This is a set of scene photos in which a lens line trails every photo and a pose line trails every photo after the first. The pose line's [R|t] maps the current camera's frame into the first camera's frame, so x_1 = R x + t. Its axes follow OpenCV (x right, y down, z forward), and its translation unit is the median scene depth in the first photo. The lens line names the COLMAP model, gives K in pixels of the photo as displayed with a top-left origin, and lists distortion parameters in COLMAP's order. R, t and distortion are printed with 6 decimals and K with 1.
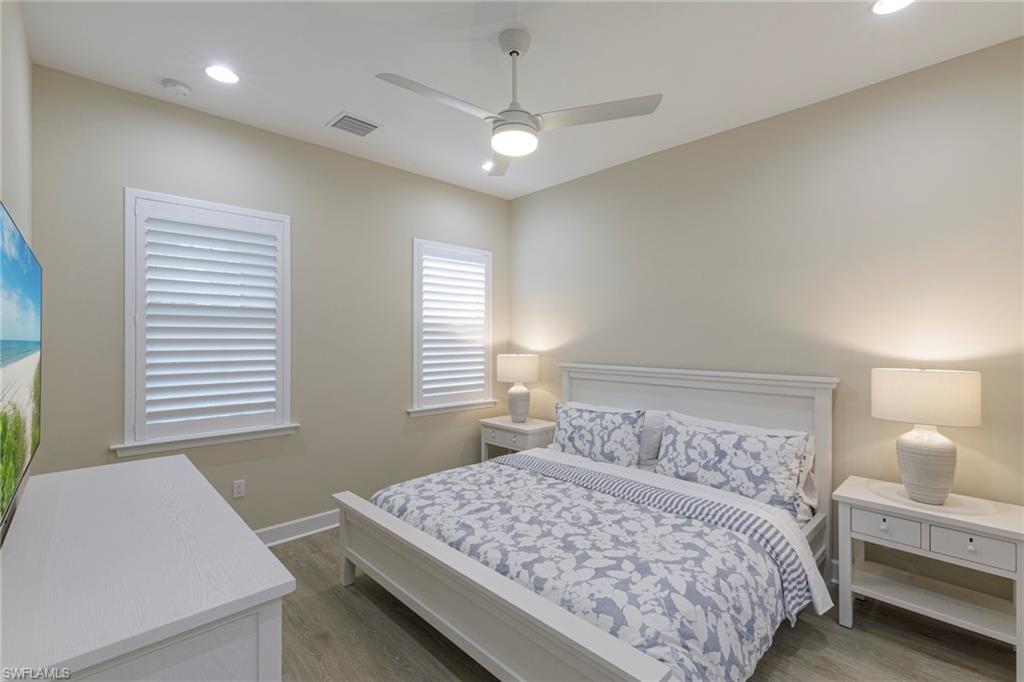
lens RADIAL K [[467.6, 0, 543.2], [0, 467.6, 336.2], [0, 0, 1]] dist [0.007608, 0.002237]
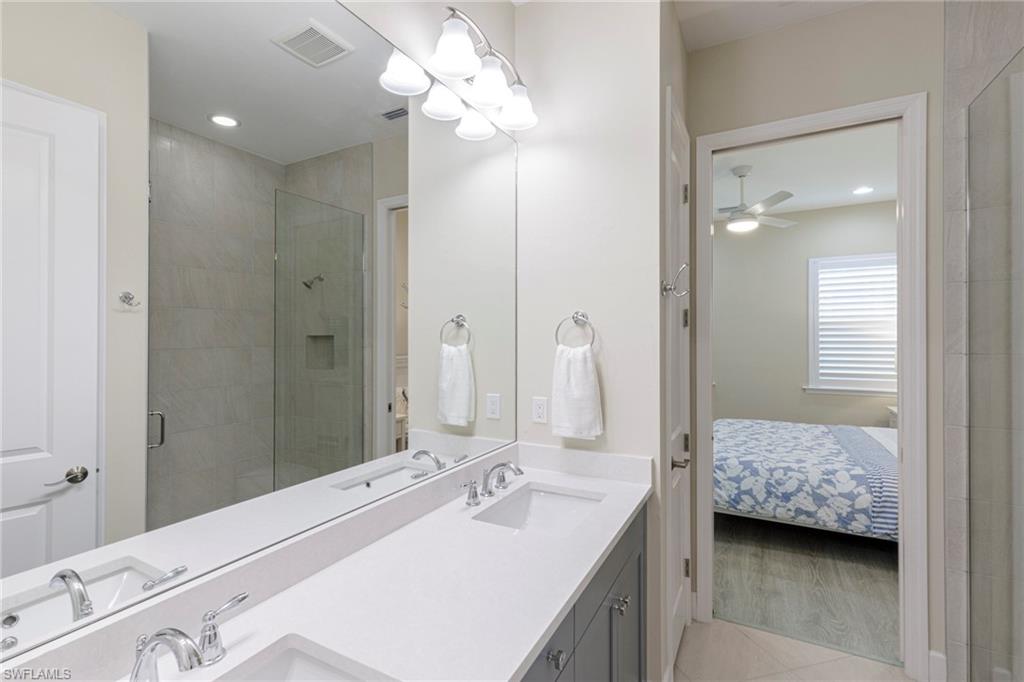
lens RADIAL K [[467.6, 0, 506.7], [0, 467.6, 338.4], [0, 0, 1]] dist [0.007608, 0.002237]
pose [[0.289917, -0.001718, -0.957050, 0.751237], [0.012036, 0.999926, 0.001851, 0.004419], [0.956976, -0.012056, 0.289916, -0.213015]]
